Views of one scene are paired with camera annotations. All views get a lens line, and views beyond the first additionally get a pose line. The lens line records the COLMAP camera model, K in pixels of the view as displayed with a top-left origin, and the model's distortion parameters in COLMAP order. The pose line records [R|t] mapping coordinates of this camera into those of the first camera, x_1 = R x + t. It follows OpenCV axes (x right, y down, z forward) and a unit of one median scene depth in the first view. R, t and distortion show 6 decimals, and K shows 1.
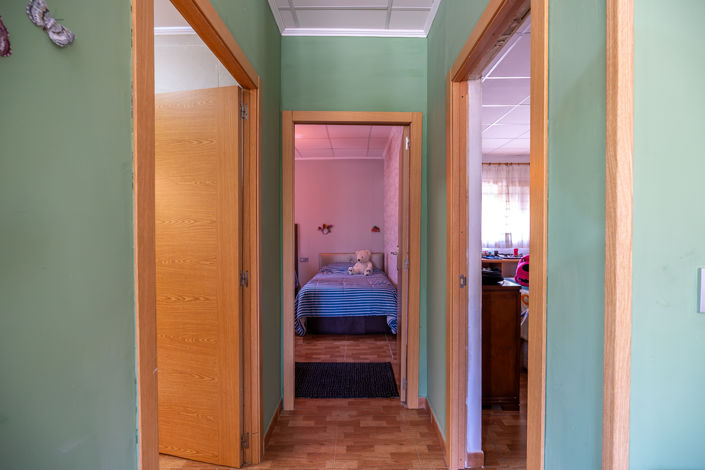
lens RADIAL K [[313.8, 0, 352.5], [0, 313.8, 235.0], [0, 0, 1]] dist [-0.000997, -0.000163]
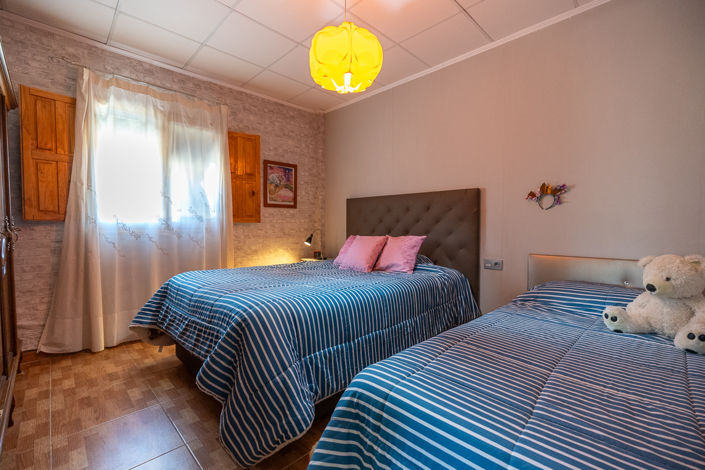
lens RADIAL K [[313.8, 0, 352.5], [0, 313.8, 235.0], [0, 0, 1]] dist [-0.000997, -0.000163]
pose [[0.704637, 0.024923, -0.709130, 0.027445], [-0.010291, 0.999637, 0.024907, 0.025087], [0.709494, -0.010253, 0.704637, 0.545257]]
